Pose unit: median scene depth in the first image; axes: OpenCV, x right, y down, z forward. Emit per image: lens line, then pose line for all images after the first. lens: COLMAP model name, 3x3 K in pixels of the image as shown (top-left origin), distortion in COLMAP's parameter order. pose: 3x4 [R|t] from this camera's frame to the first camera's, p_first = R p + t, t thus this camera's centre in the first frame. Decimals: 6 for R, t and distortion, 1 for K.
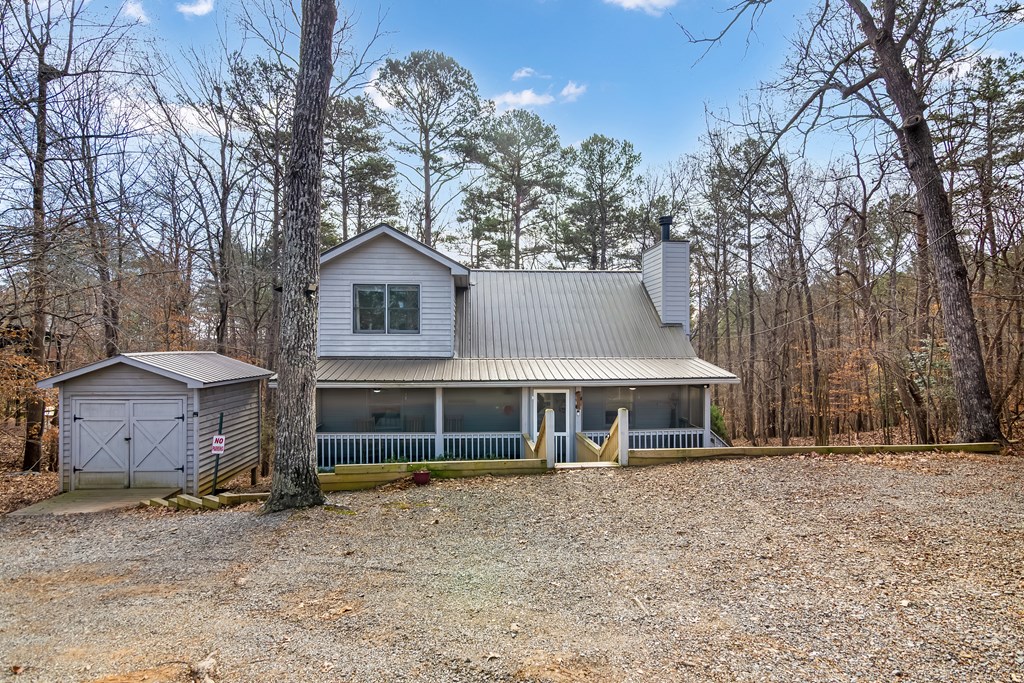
lens RADIAL K [[515.3, 0, 503.2], [0, 515.3, 341.6], [0, 0, 1]] dist [0.001213, 0.001580]
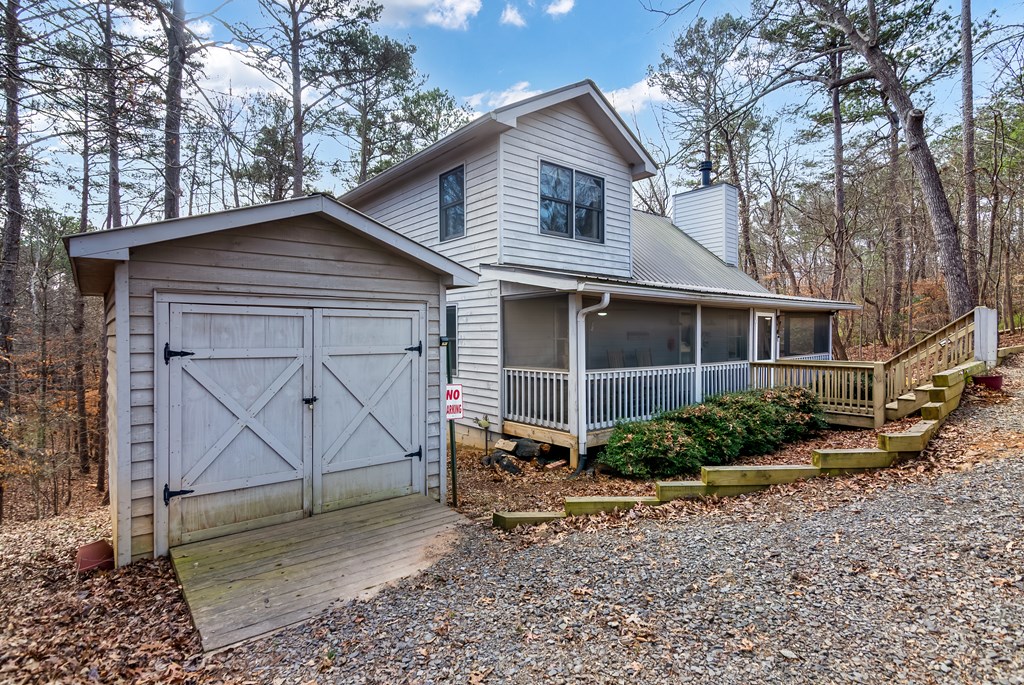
lens RADIAL K [[507.2, 0, 513.4], [0, 507.2, 324.6], [0, 0, 1]] dist [-0.000955, 0.000271]
pose [[0.817290, 0.005982, 0.576196, -0.717205], [-0.000783, 0.999957, -0.009272, 0.112710], [-0.576226, 0.007127, 0.817259, 0.484853]]
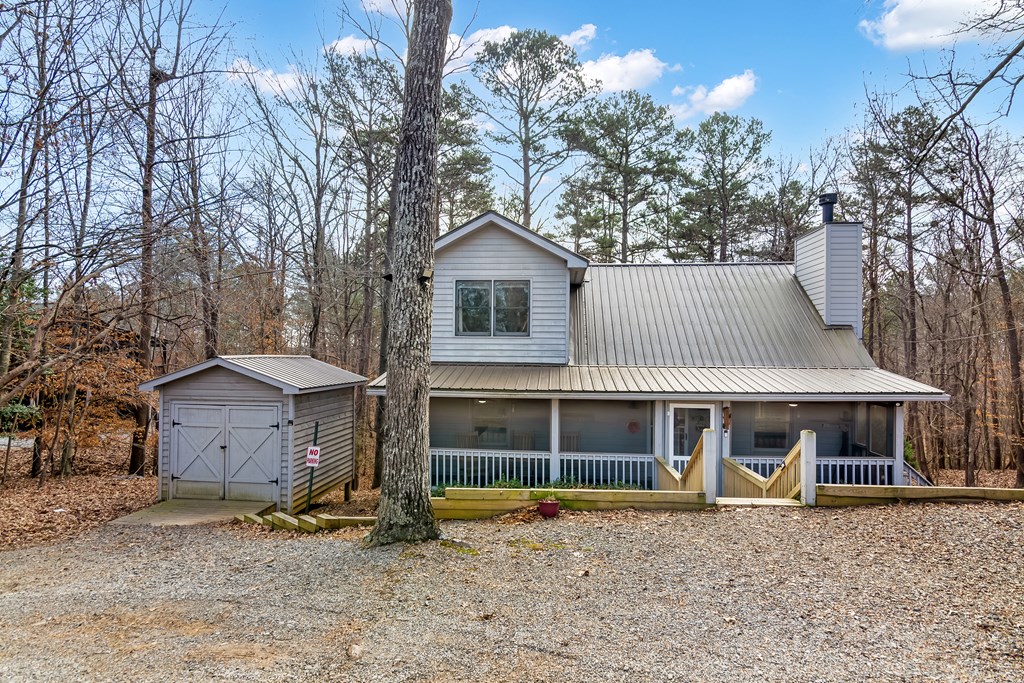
lens RADIAL K [[558.4, 0, 512.0], [0, 558.4, 341.5], [0, 0, 1]] dist [-0.000236, -0.000663]
pose [[0.987824, 0.004059, -0.155522, -0.045990], [-0.006556, 0.999858, -0.015544, 0.008111], [0.155437, 0.016375, 0.987710, 0.066164]]
